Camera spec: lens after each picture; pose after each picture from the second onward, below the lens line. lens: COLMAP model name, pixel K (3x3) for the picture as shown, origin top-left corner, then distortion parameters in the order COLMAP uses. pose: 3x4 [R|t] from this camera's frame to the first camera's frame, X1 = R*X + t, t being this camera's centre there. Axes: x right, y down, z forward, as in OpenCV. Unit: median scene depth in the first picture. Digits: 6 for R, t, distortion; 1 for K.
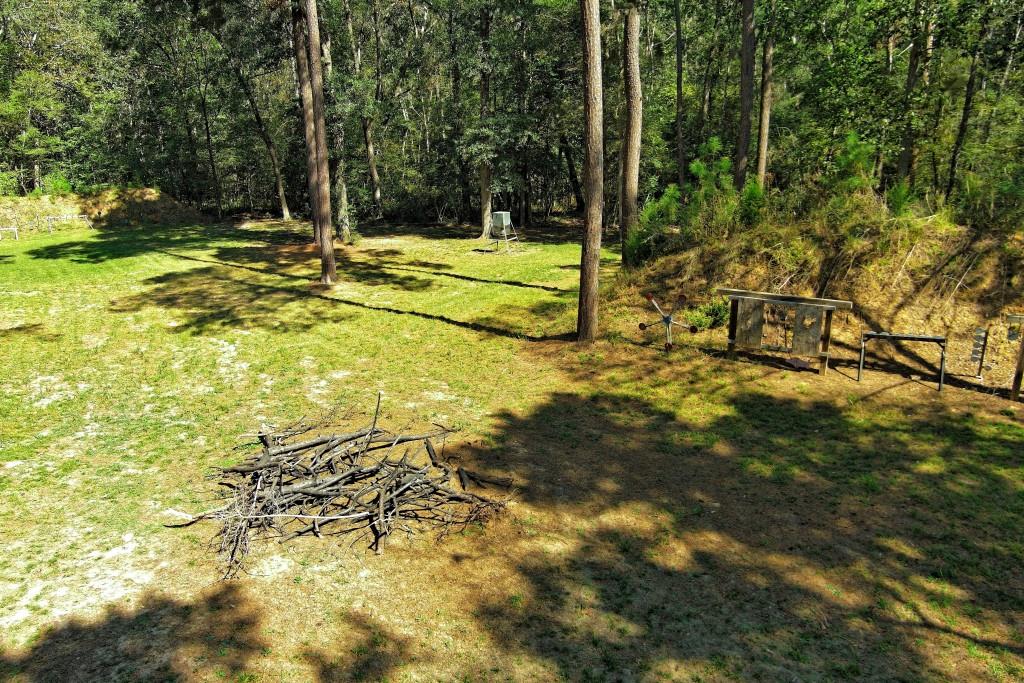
lens RADIAL K [[794.5, 0, 509.6], [0, 794.5, 343.1], [0, 0, 1]] dist [0.012827, -0.026146]
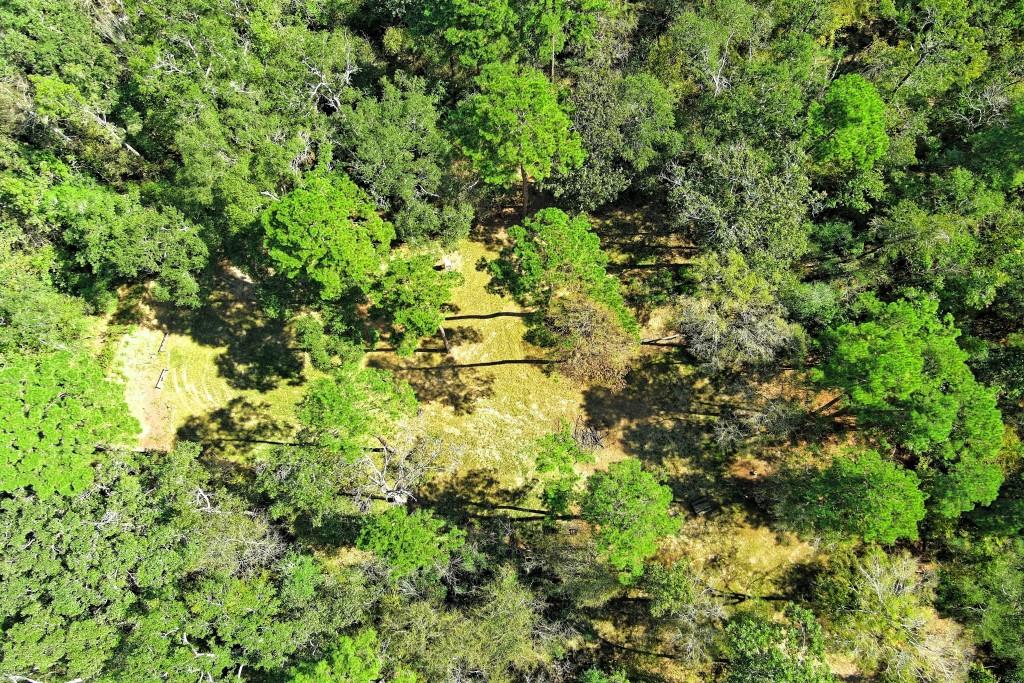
lens RADIAL K [[794.5, 0, 510.3], [0, 794.5, 349.2], [0, 0, 1]] dist [0.012827, -0.026146]
pose [[0.731468, -0.668195, 0.135900, -0.789787], [0.214053, 0.414244, 0.884637, -4.618889], [-0.647406, -0.617994, 0.446036, -0.766162]]
